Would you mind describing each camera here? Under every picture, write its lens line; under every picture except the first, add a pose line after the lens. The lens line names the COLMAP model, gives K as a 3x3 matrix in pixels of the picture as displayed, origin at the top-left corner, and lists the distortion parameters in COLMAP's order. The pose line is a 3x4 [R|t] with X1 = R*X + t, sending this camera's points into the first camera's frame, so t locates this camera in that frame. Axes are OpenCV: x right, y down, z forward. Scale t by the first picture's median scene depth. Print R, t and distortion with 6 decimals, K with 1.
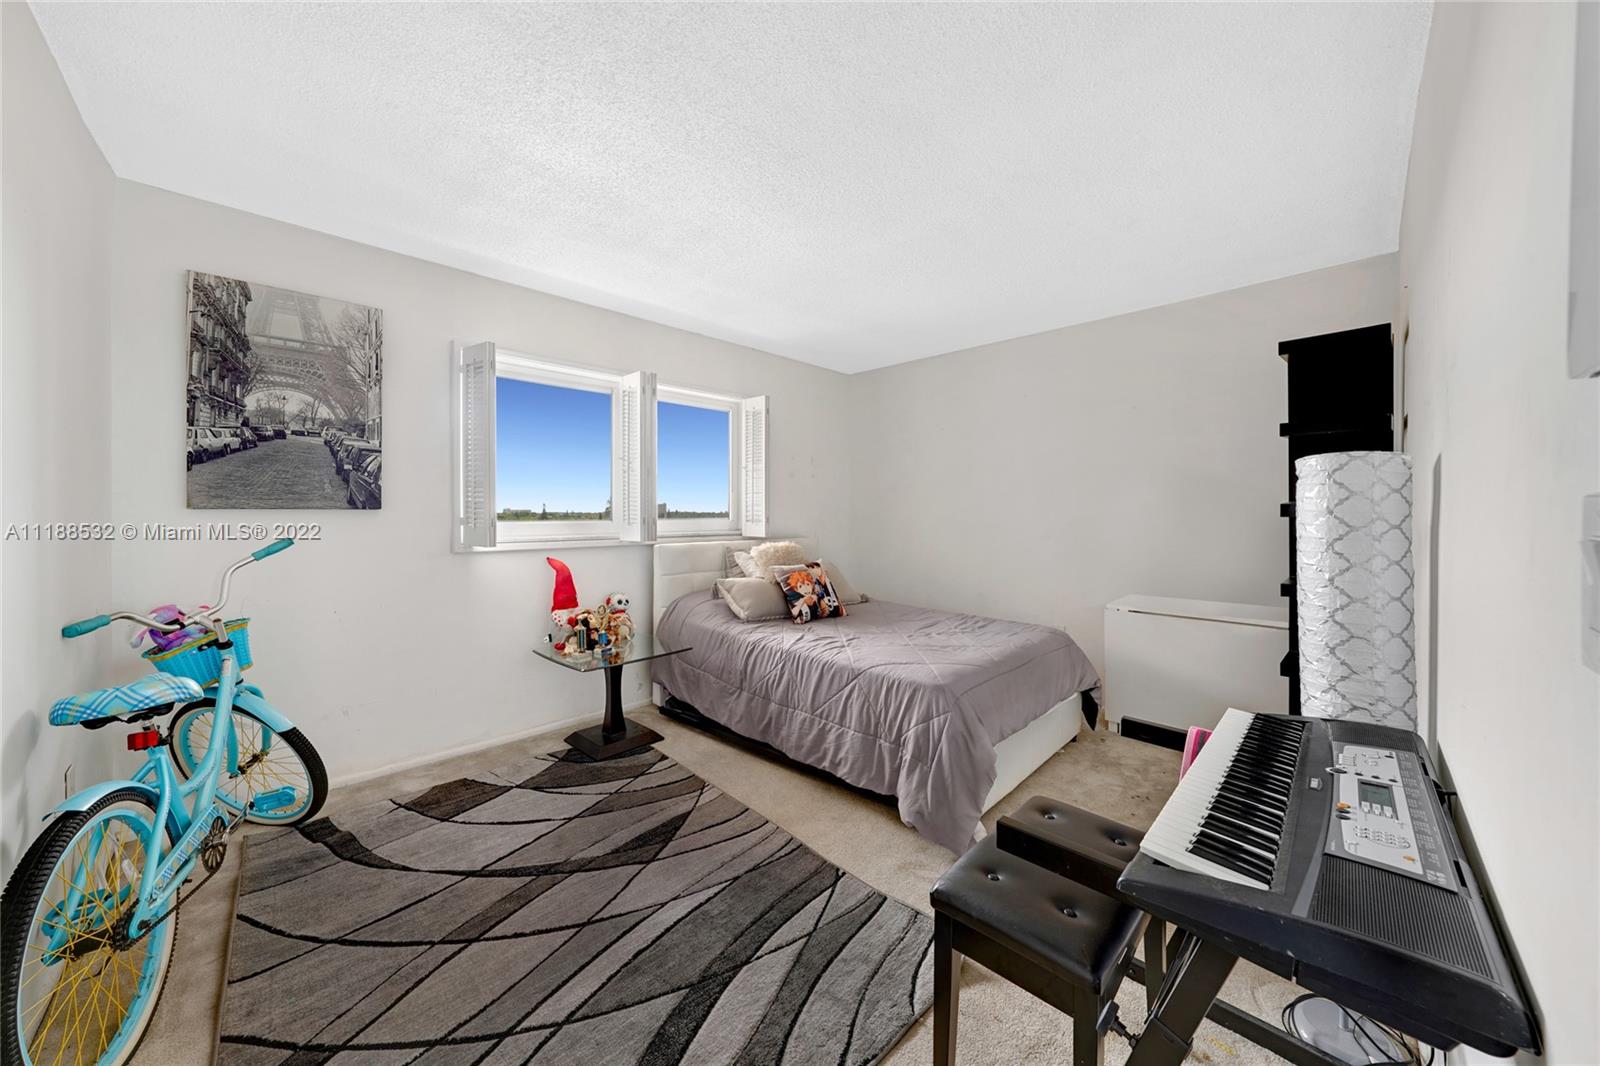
lens RADIAL K [[568.5, 0, 805.7], [0, 568.5, 518.7], [0, 0, 1]] dist [-0.002941, 0.000062]
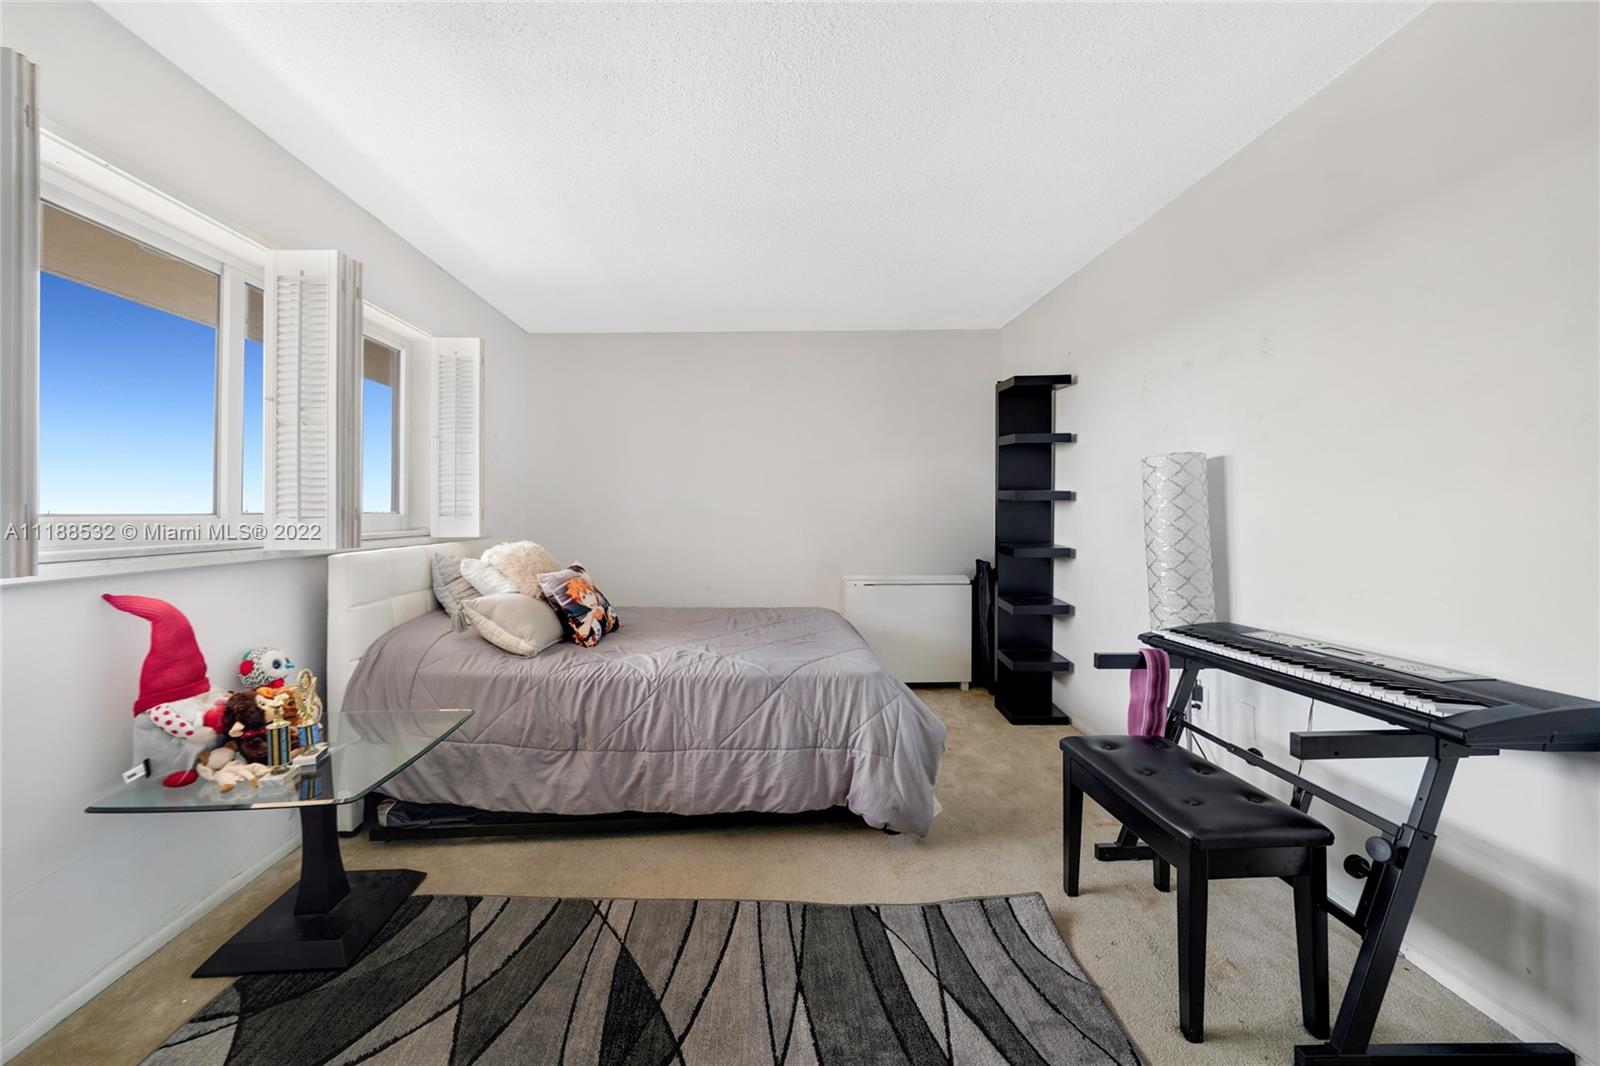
lens RADIAL K [[568.5, 0, 778.8], [0, 568.5, 505.5], [0, 0, 1]] dist [-0.002941, 0.000062]
pose [[0.697199, 0.000744, 0.716877, -0.454413], [0.014898, 0.999768, -0.015526, 0.014375], [-0.716723, 0.021505, 0.697026, 0.336362]]
